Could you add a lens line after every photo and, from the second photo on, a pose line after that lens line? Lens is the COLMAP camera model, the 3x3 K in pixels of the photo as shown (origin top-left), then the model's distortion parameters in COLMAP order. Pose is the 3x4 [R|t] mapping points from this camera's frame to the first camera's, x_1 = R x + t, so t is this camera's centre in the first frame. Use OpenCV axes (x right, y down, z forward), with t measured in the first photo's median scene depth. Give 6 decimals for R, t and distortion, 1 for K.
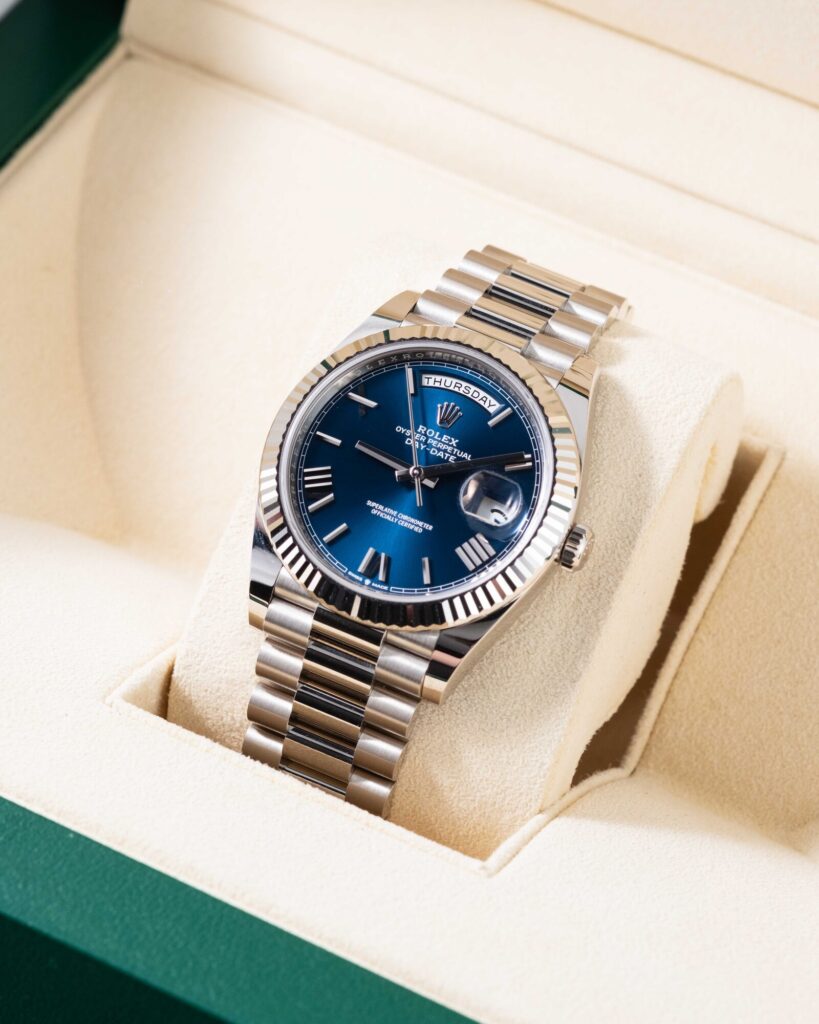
lens RADIAL K [[3919.5, 0, 409.5], [0, 3919.5, 512.0], [0, 0, 1]] dist [0.242977, -0.112994]
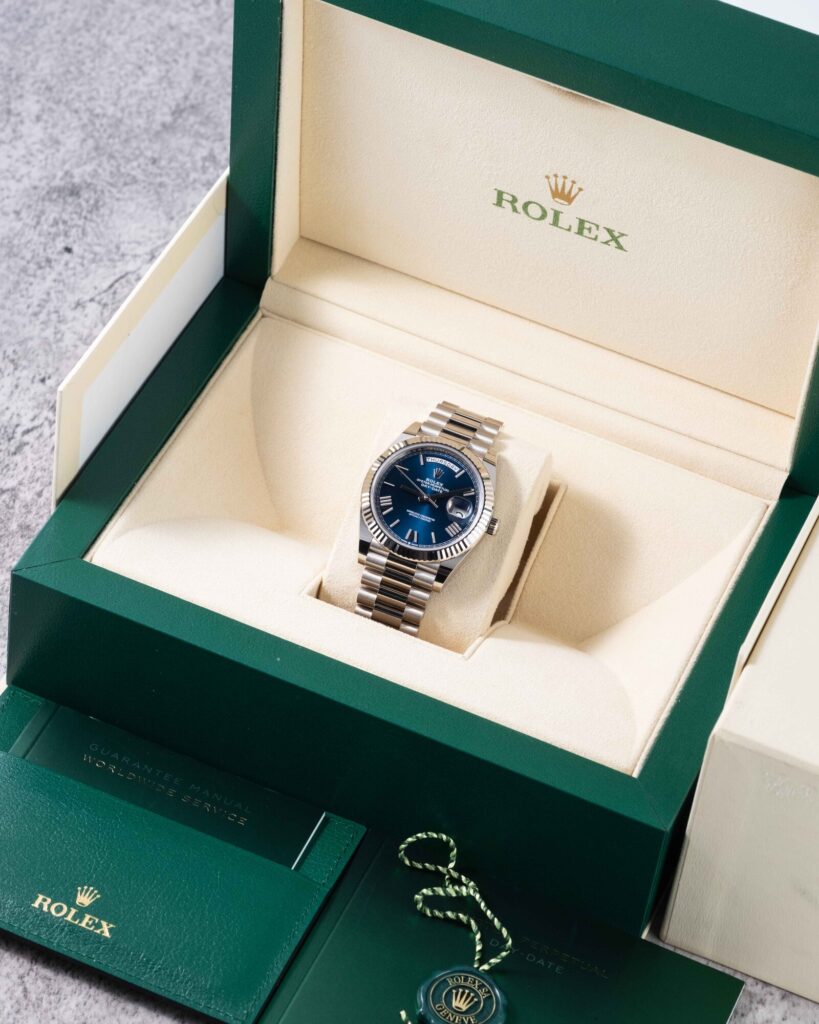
lens RADIAL K [[3919.5, 0, 409.5], [0, 3919.5, 512.0], [0, 0, 1]] dist [0.242977, -0.112994]
pose [[0.990397, -0.025758, 0.135834, -0.336751], [0.027042, 0.999605, -0.007614, 0.016897], [-0.135584, 0.011214, 0.990702, -1.394487]]
